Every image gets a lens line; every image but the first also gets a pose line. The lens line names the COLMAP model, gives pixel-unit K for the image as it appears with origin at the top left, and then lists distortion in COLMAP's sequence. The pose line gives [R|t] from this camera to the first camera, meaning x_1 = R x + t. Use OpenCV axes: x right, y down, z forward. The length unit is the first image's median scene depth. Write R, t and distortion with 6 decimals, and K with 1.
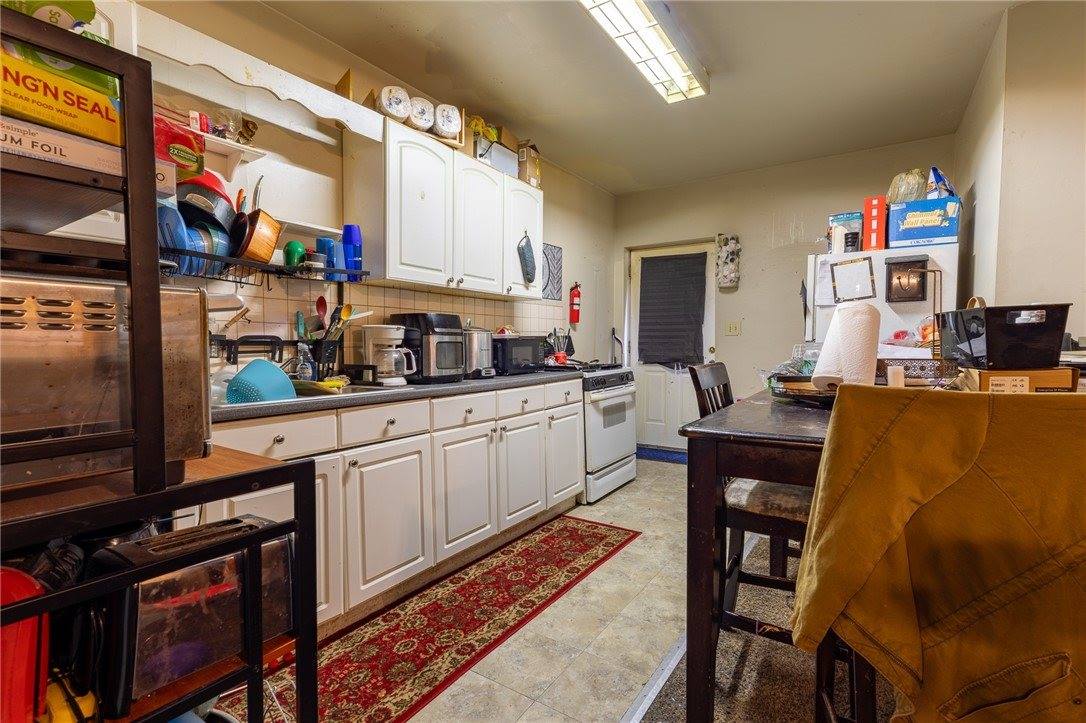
lens RADIAL K [[511.0, 0, 539.5], [0, 511.0, 361.9], [0, 0, 1]] dist [0.002003, 0.000242]
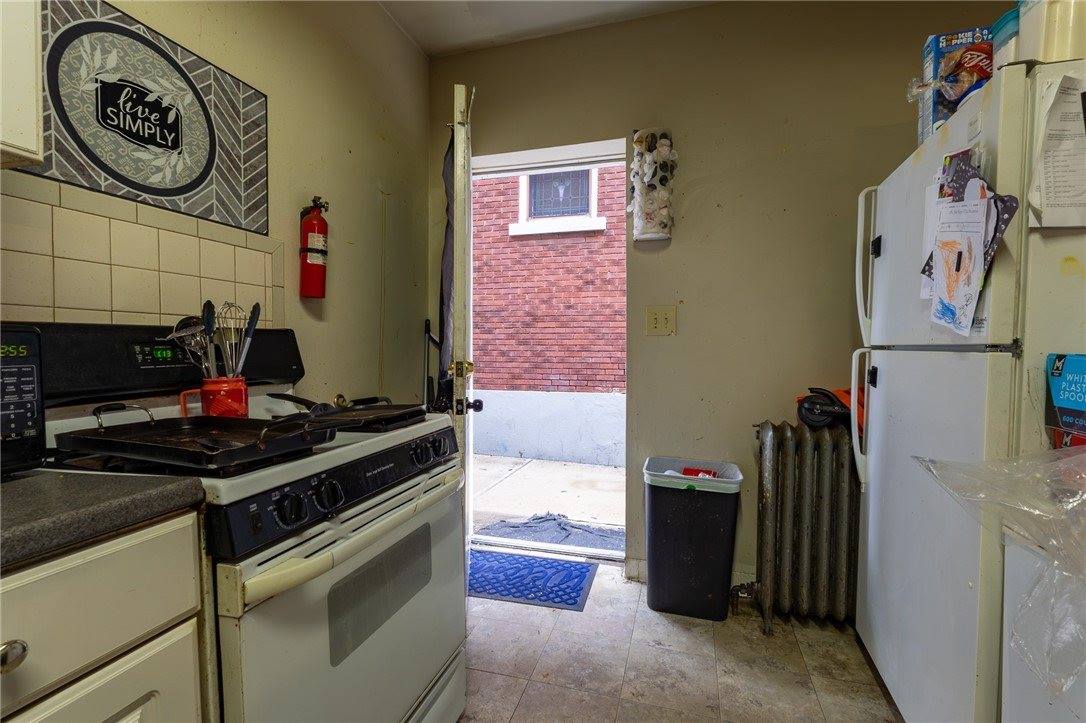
lens RADIAL K [[511.0, 0, 539.5], [0, 511.0, 361.9], [0, 0, 1]] dist [0.002003, 0.000242]
pose [[0.957454, -0.003135, 0.288570, 0.126118], [0.007140, 0.999892, -0.012827, -0.021494], [-0.288499, 0.014342, 0.957373, 0.588144]]
